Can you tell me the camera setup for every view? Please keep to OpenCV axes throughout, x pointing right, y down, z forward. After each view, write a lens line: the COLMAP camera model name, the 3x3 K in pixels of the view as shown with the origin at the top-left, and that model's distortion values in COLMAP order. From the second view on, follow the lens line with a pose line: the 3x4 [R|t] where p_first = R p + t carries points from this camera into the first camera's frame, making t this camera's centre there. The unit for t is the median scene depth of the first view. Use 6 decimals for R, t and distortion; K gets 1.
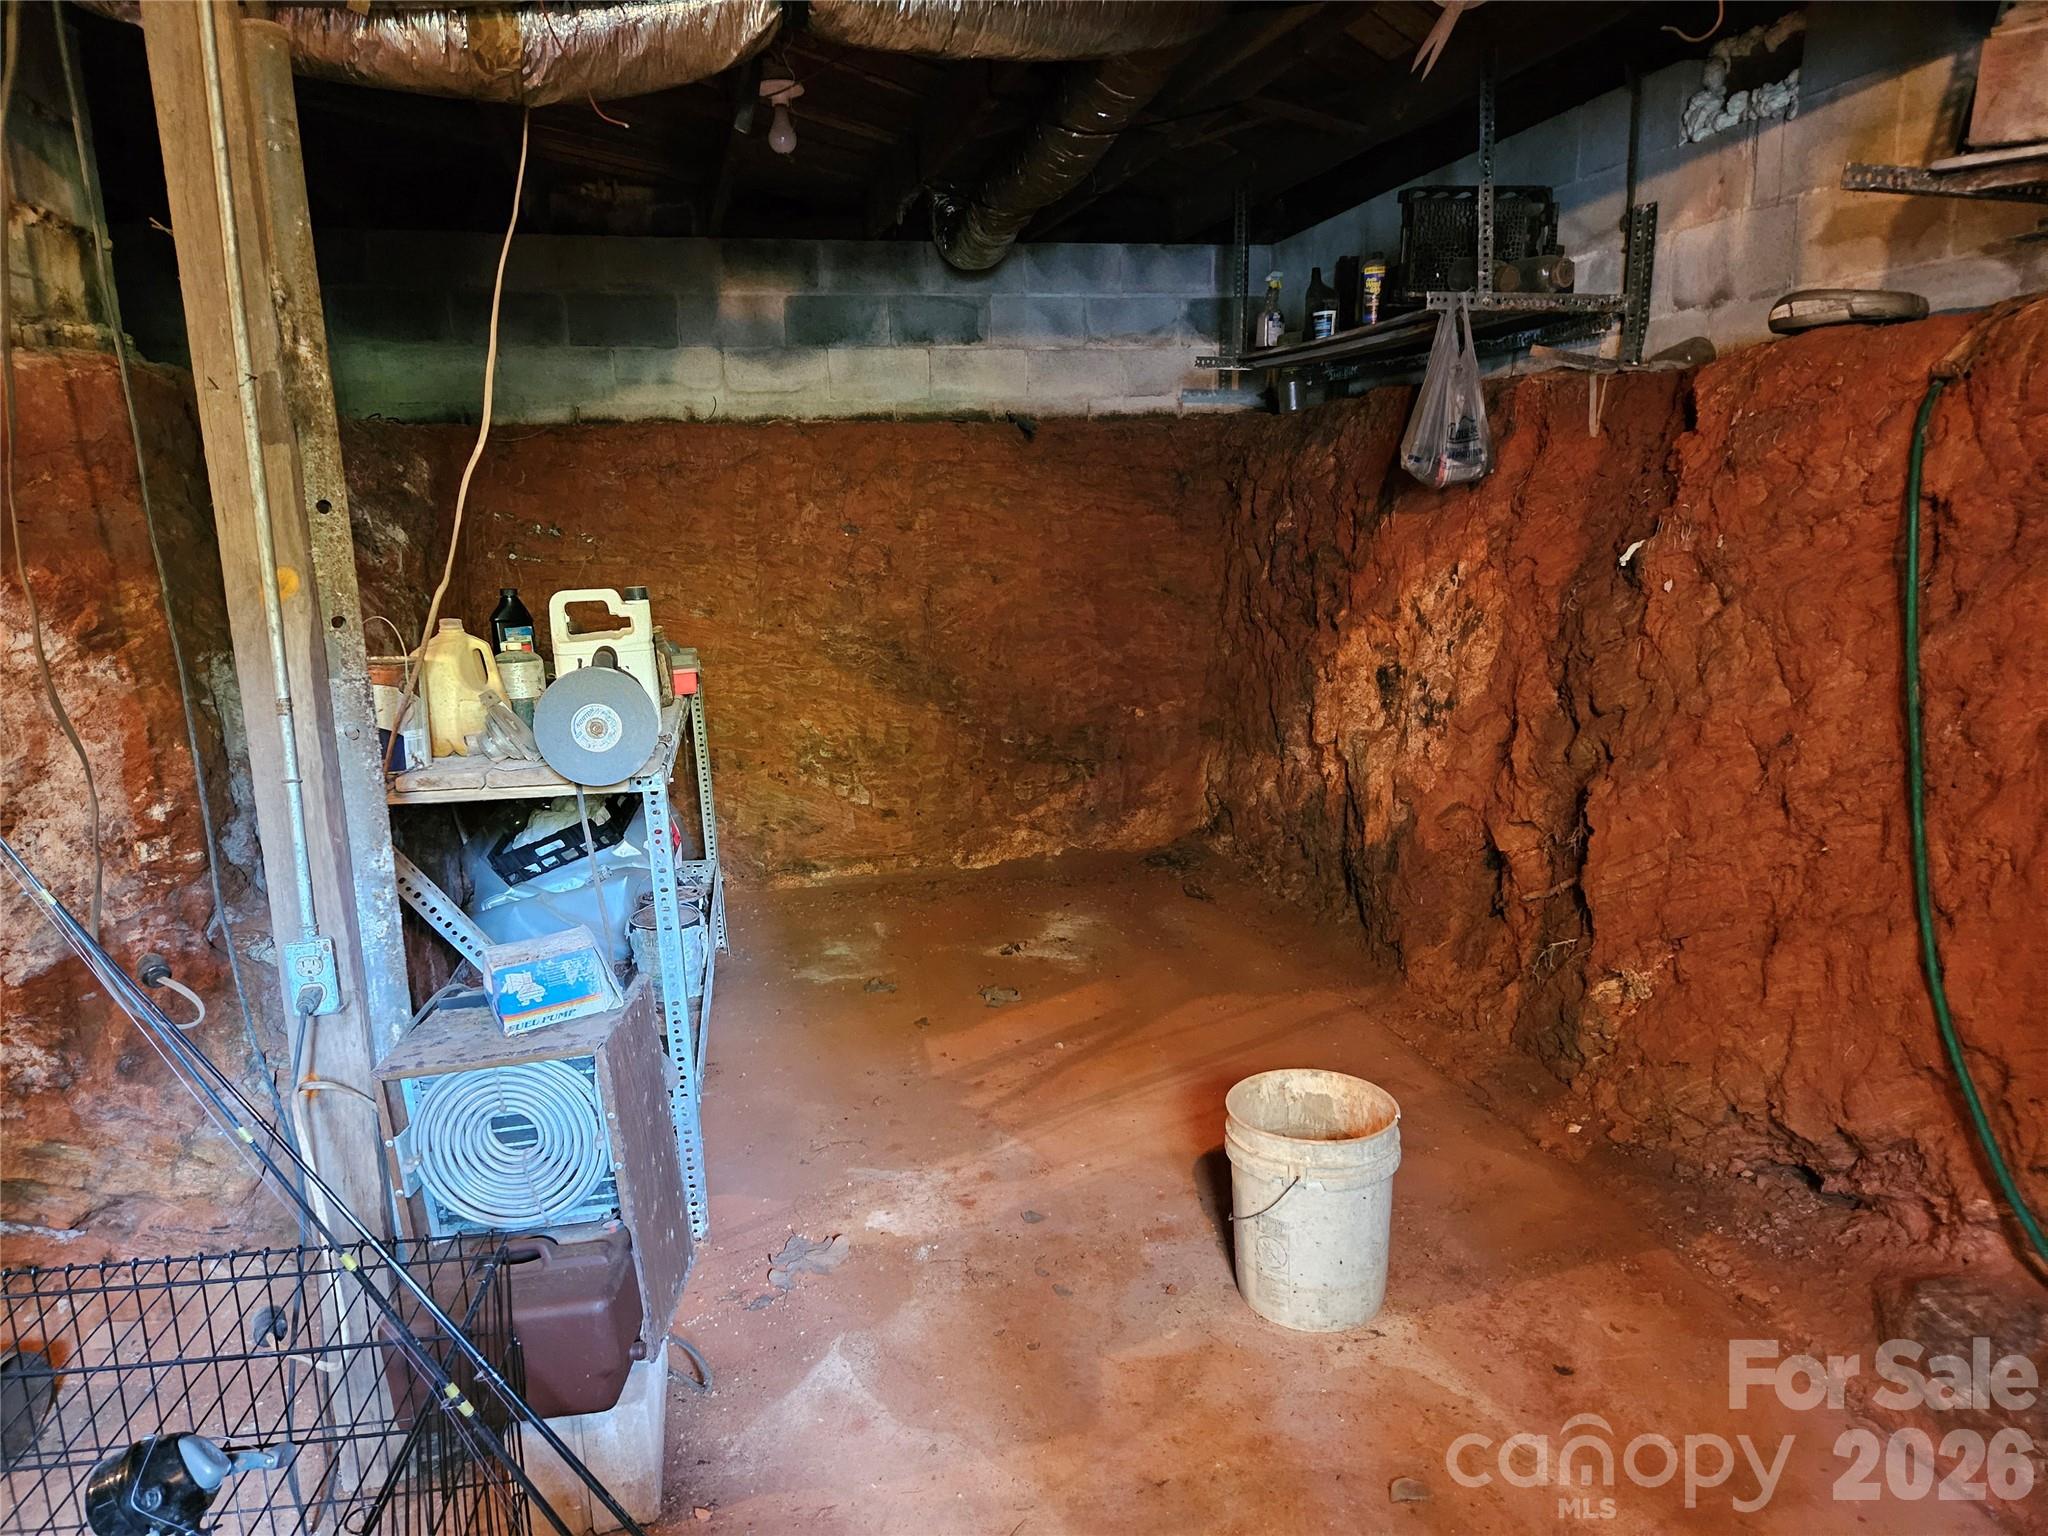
lens RADIAL K [[1364.7, 0, 1028.6], [0, 1364.7, 782.0], [0, 0, 1]] dist [0.075222, -0.068531]
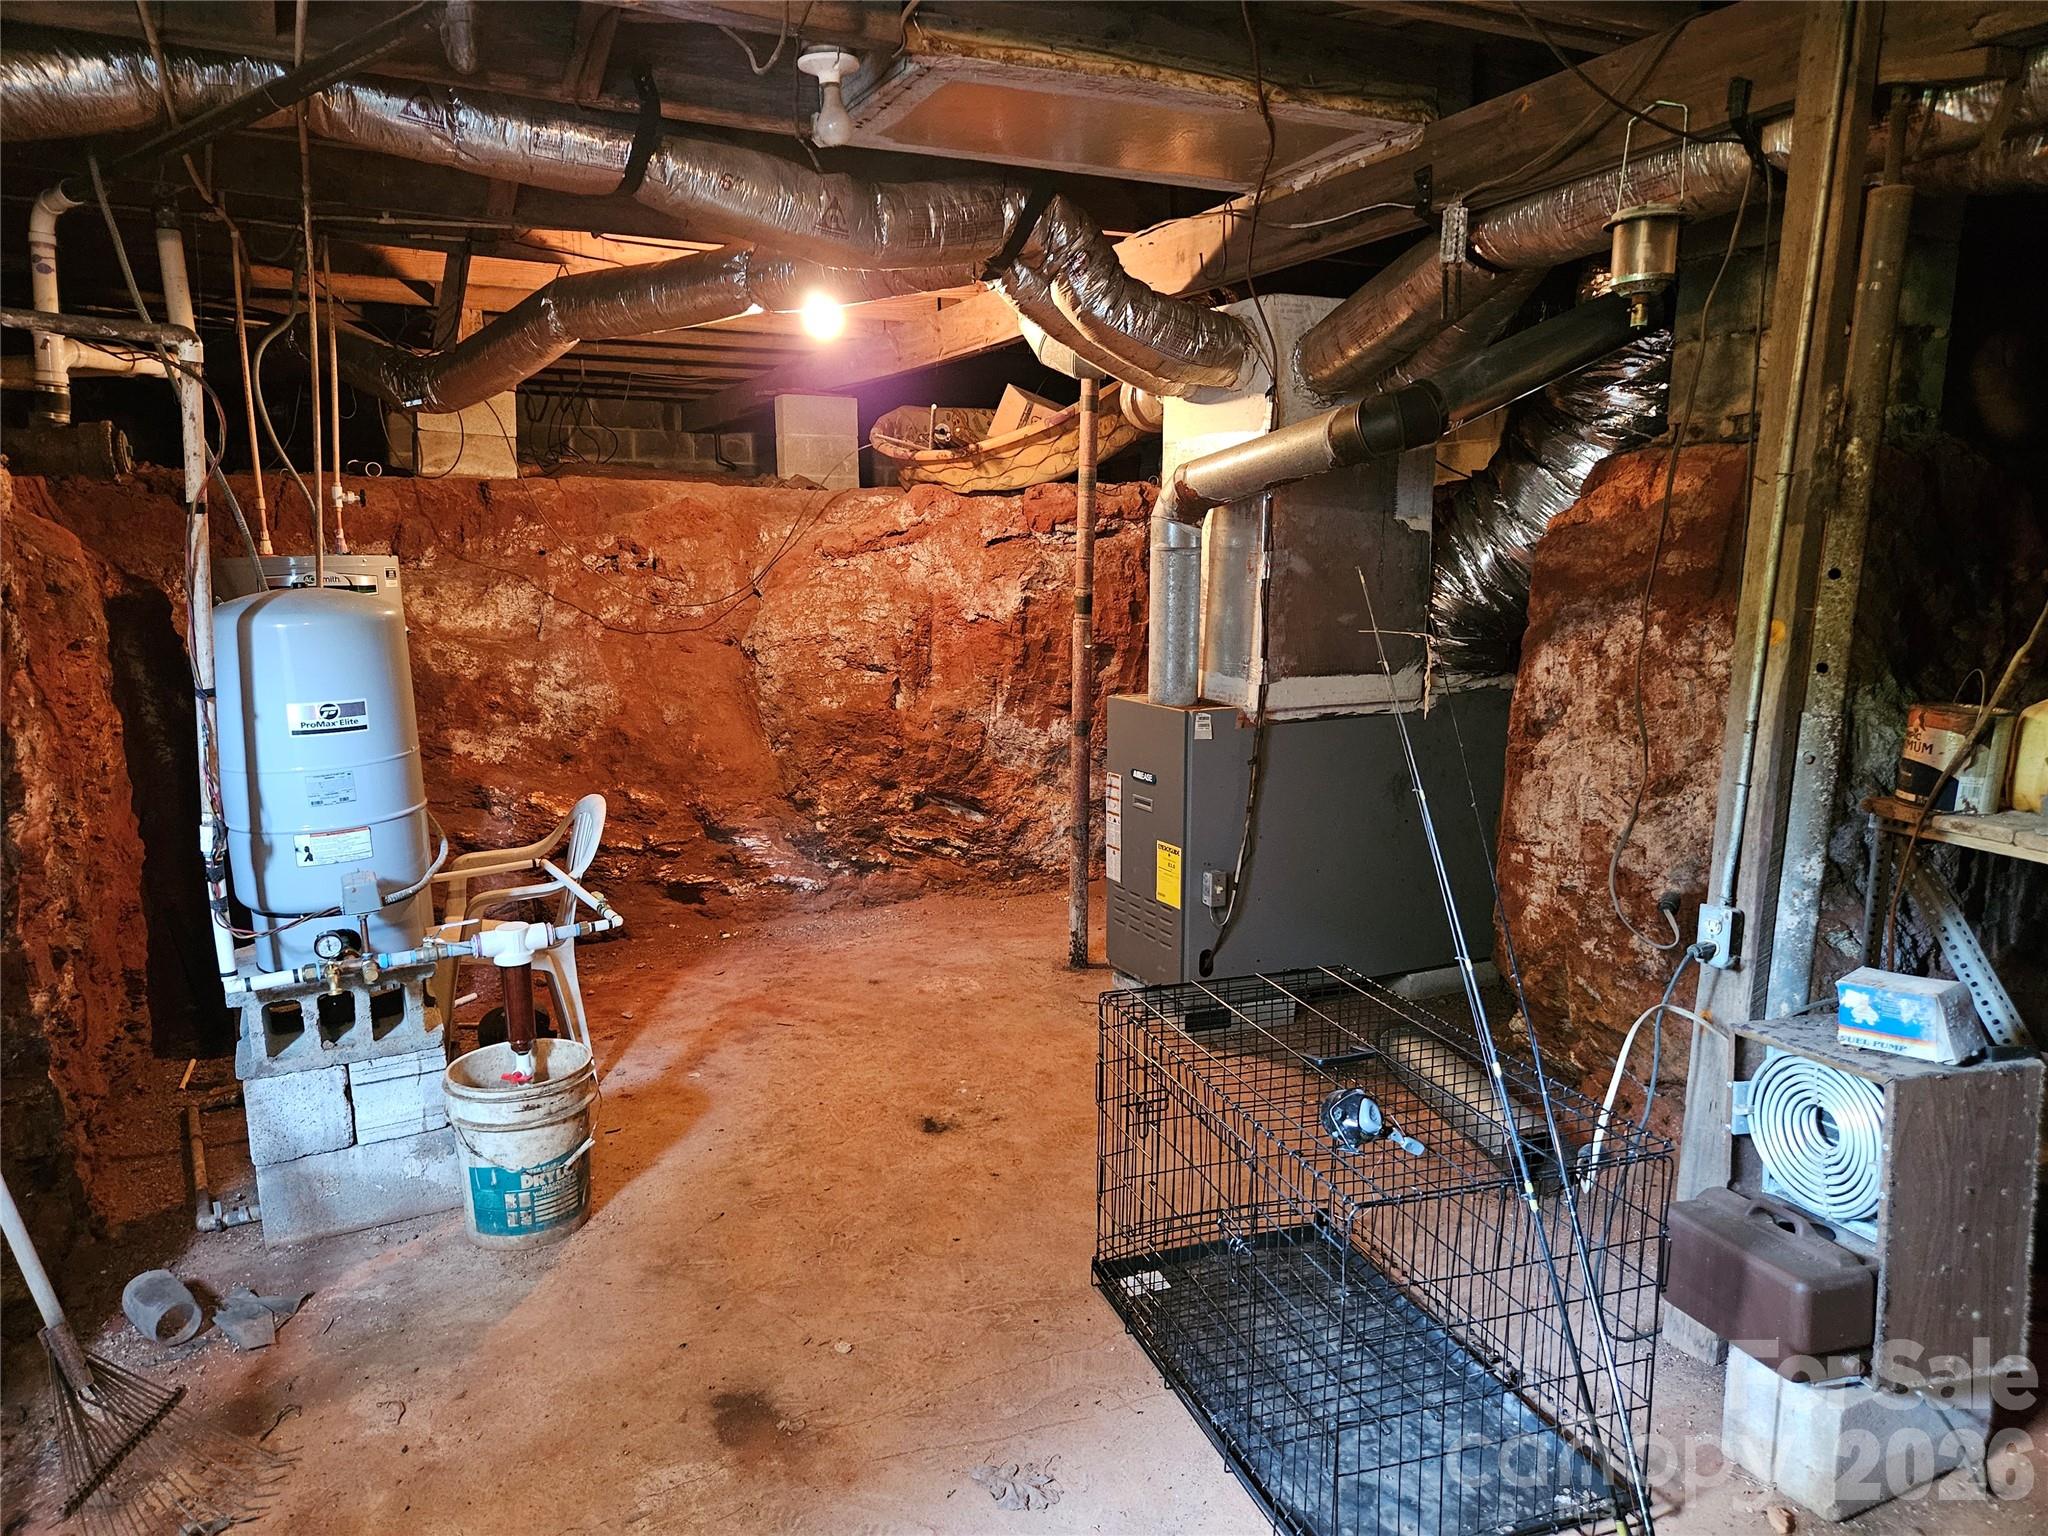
lens RADIAL K [[1364.7, 0, 1028.6], [0, 1364.7, 782.0], [0, 0, 1]] dist [0.075222, -0.068531]
pose [[0.227323, 0.201255, -0.952796, 0.511270], [-0.209511, 0.965607, 0.153975, -0.058639], [0.951015, 0.164619, 0.261670, 0.032880]]
